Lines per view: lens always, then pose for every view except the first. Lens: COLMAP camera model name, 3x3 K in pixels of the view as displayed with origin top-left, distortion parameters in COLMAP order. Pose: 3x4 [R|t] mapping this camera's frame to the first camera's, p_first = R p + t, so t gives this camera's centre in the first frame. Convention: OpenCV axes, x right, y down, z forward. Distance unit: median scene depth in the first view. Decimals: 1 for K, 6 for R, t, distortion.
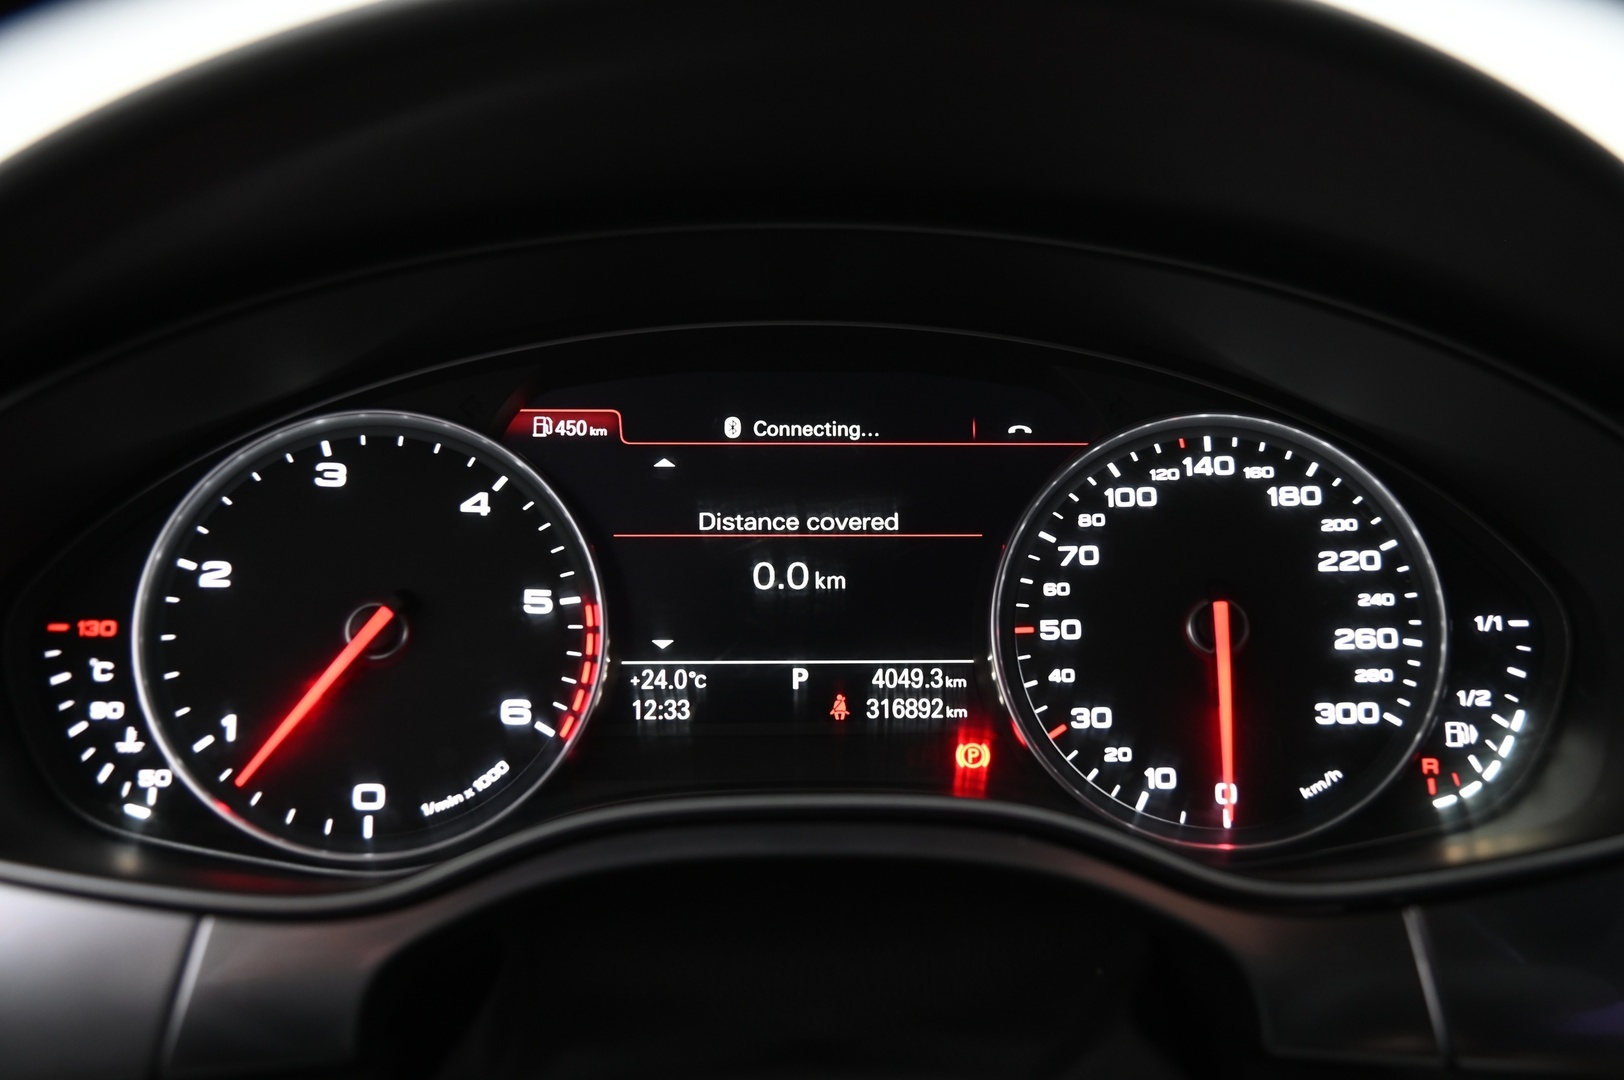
lens RADIAL K [[1656.2, 0, 812.8], [0, 1656.2, 538.2], [0, 0, 1]] dist [0.002482, 0.000000]
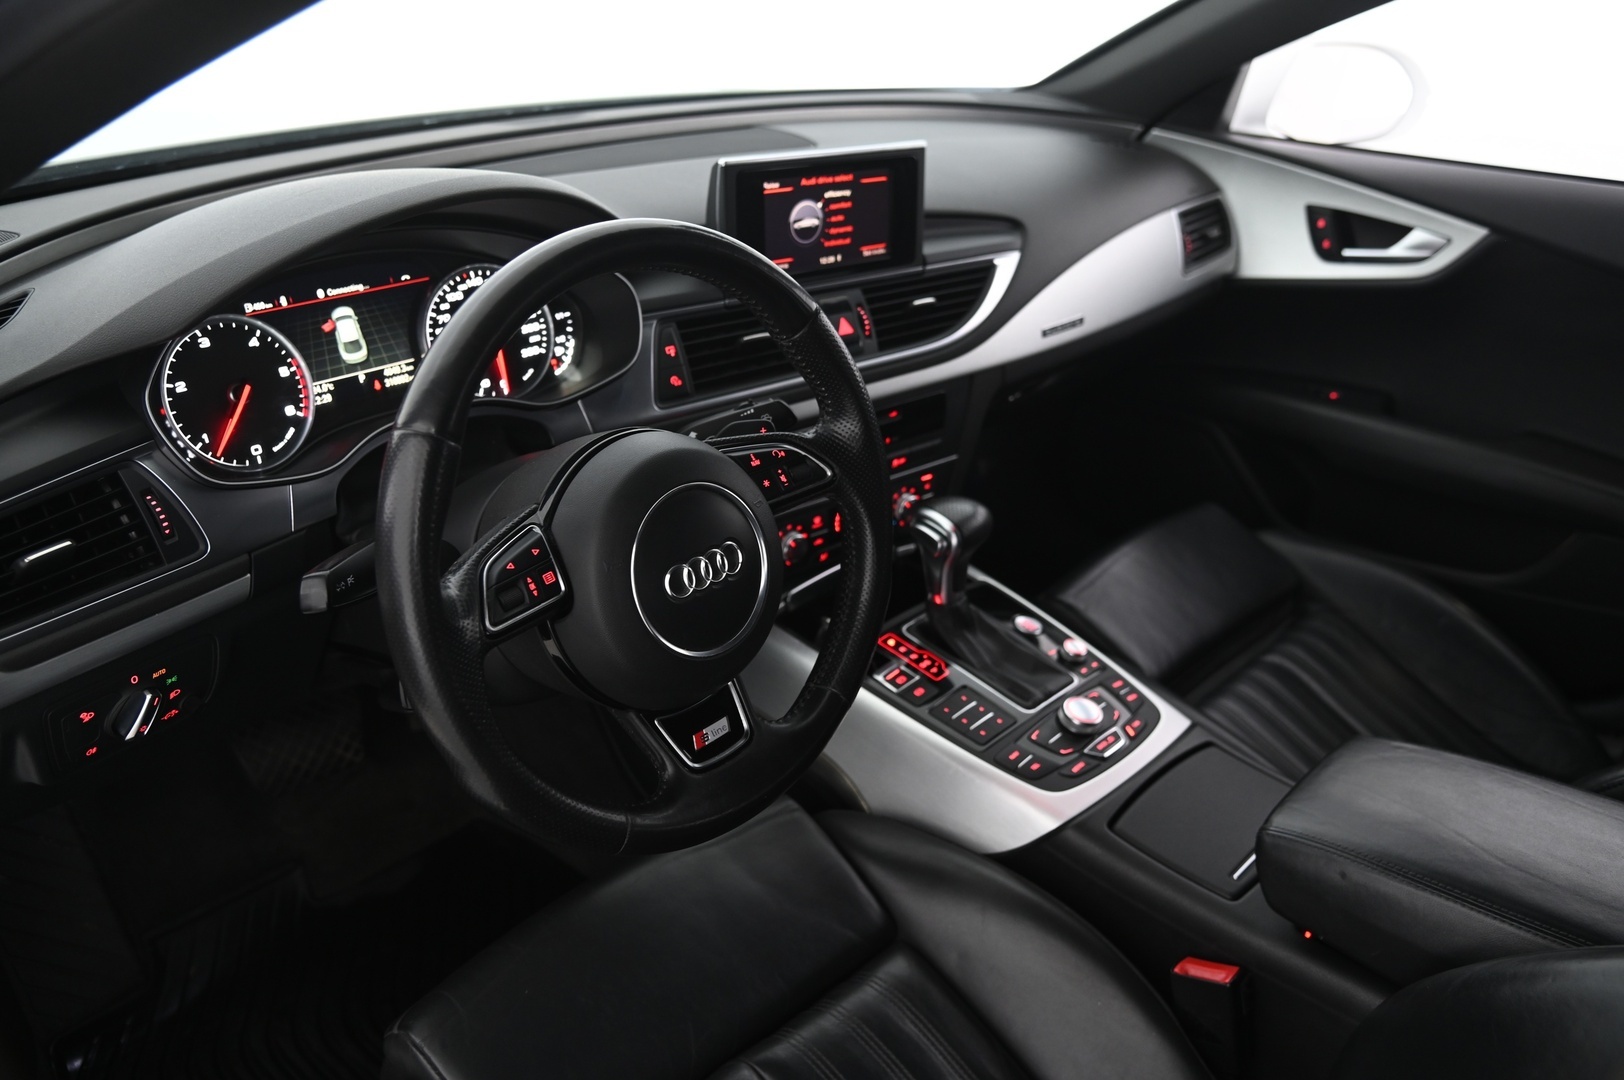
lens RADIAL K [[1367.9, 0, 804.2], [0, 1367.9, 536.4], [0, 0, 1]] dist [-0.004442, 0.000950]
pose [[0.712898, -0.292840, 0.637198, -1.120875], [0.110855, 0.944272, 0.309938, -0.327528], [-0.692451, -0.150317, 0.705632, -1.340472]]
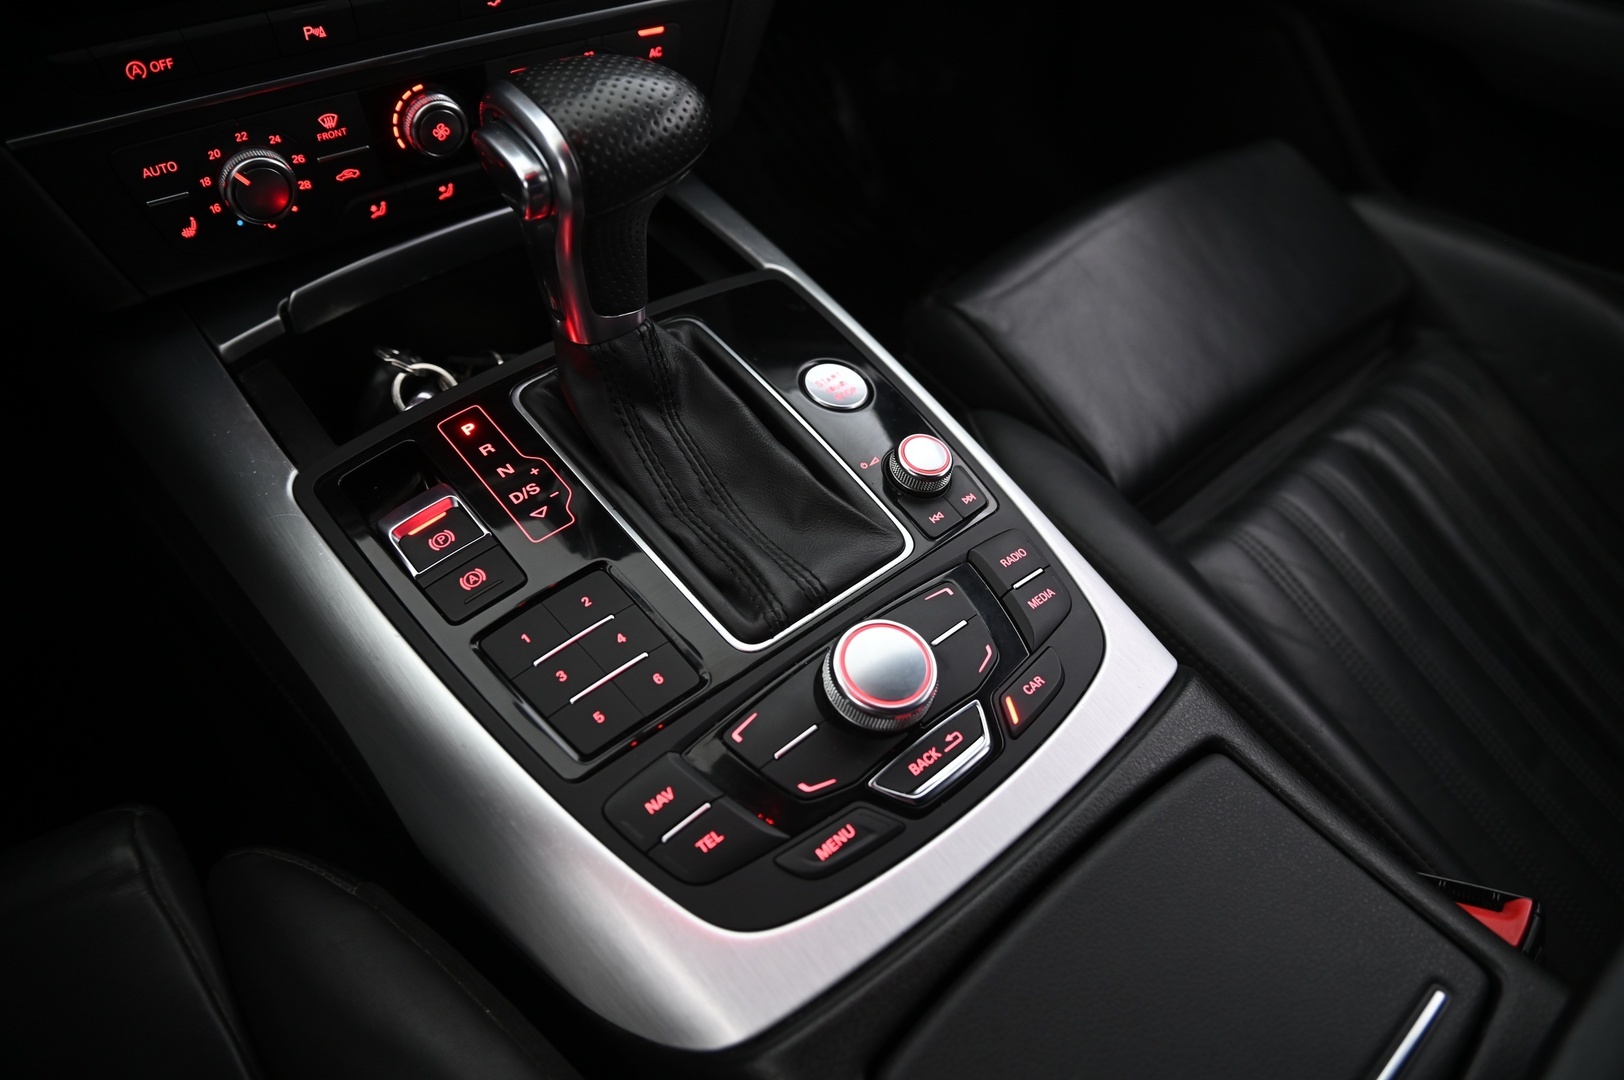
lens RADIAL K [[1065.2, 0, 772.3], [0, 1065.2, 534.7], [0, 0, 1]] dist [-0.081894, 0.015732]
pose [[0.789378, -0.428980, 0.439156, 0.599915], [0.110290, 0.802803, 0.585955, 0.380017], [-0.603919, -0.414106, 0.681027, -0.263727]]
